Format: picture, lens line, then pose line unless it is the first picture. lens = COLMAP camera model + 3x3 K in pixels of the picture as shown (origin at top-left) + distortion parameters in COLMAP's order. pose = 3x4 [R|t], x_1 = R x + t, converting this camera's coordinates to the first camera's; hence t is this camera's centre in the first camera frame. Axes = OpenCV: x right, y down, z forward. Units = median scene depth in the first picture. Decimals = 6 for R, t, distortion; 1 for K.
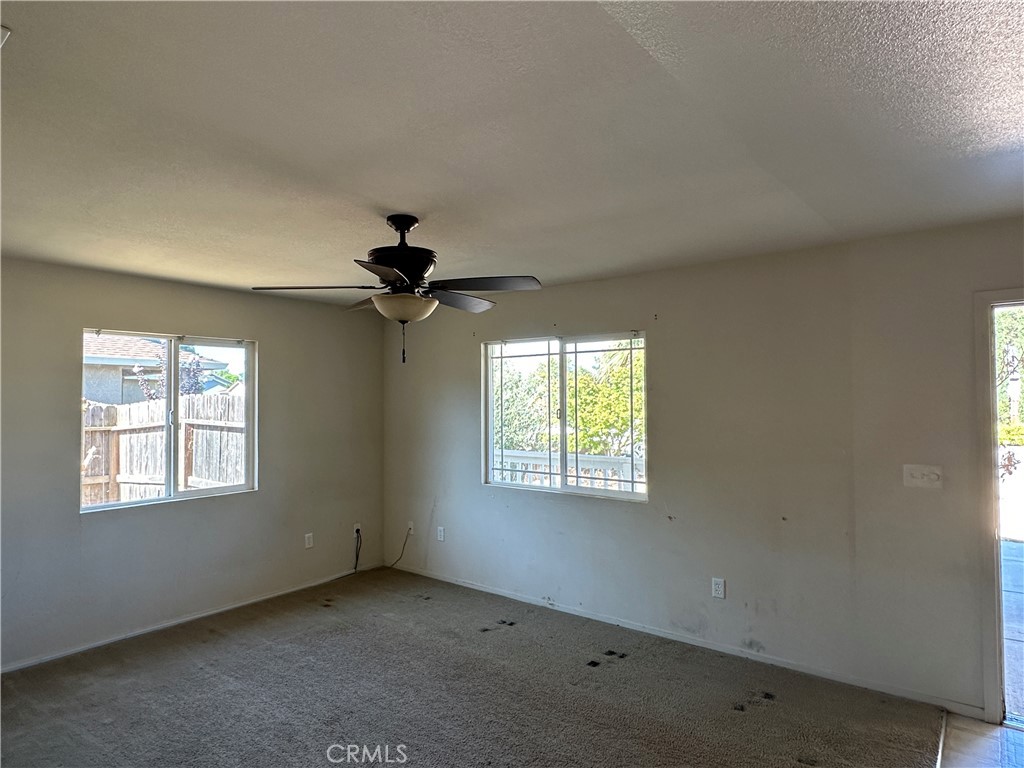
lens RADIAL K [[603.6, 0, 509.0], [0, 603.6, 387.2], [0, 0, 1]] dist [-0.002241, -0.000327]
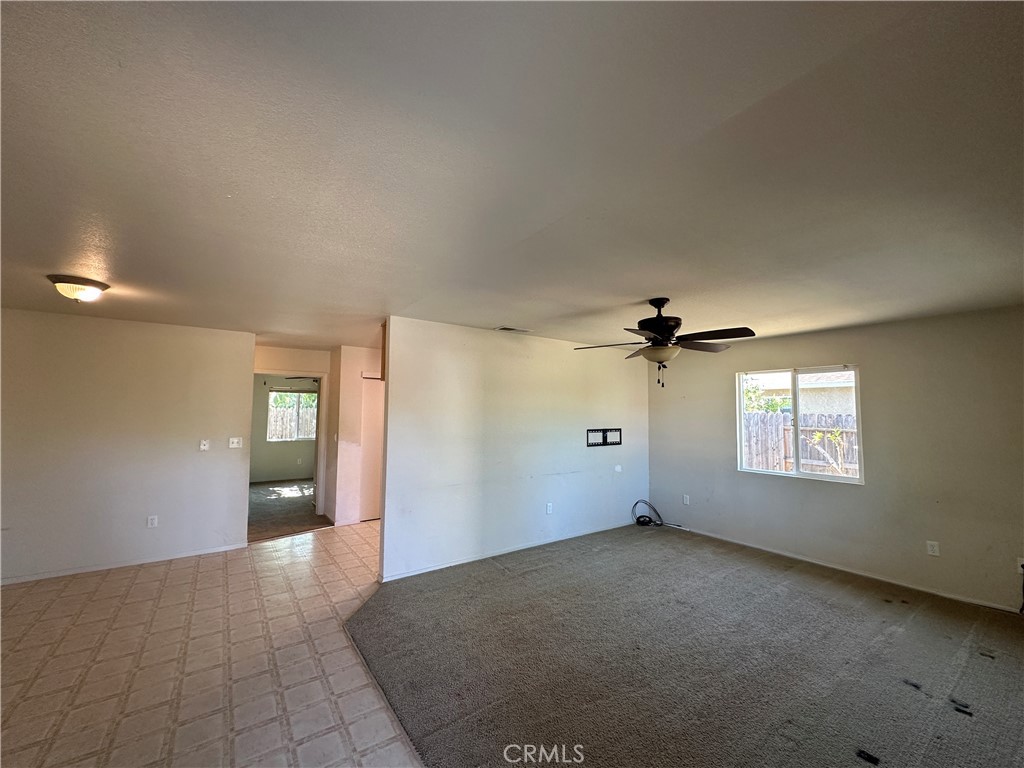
lens RADIAL K [[408.3, 0, 511.0], [0, 408.3, 385.6], [0, 0, 1]] dist [-0.002920, 0.000018]
pose [[-0.274314, -0.053099, -0.960173, 0.672180], [0.015899, 0.998087, -0.059738, 0.006582], [0.961509, -0.031653, -0.272945, 0.610254]]
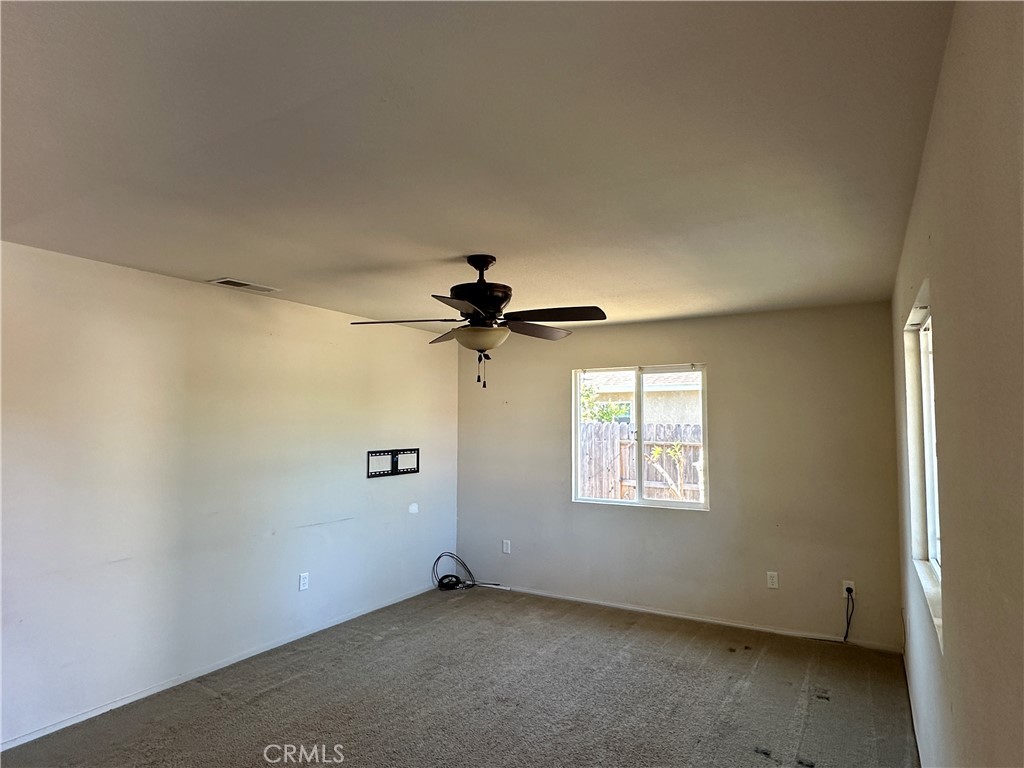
lens RADIAL K [[603.6, 0, 509.0], [0, 603.6, 387.2], [0, 0, 1]] dist [-0.002241, -0.000327]
pose [[0.139382, -0.048567, -0.989047, 0.619700], [0.019833, 0.998733, -0.046248, 0.003783], [0.990040, -0.013169, 0.140168, 0.599228]]
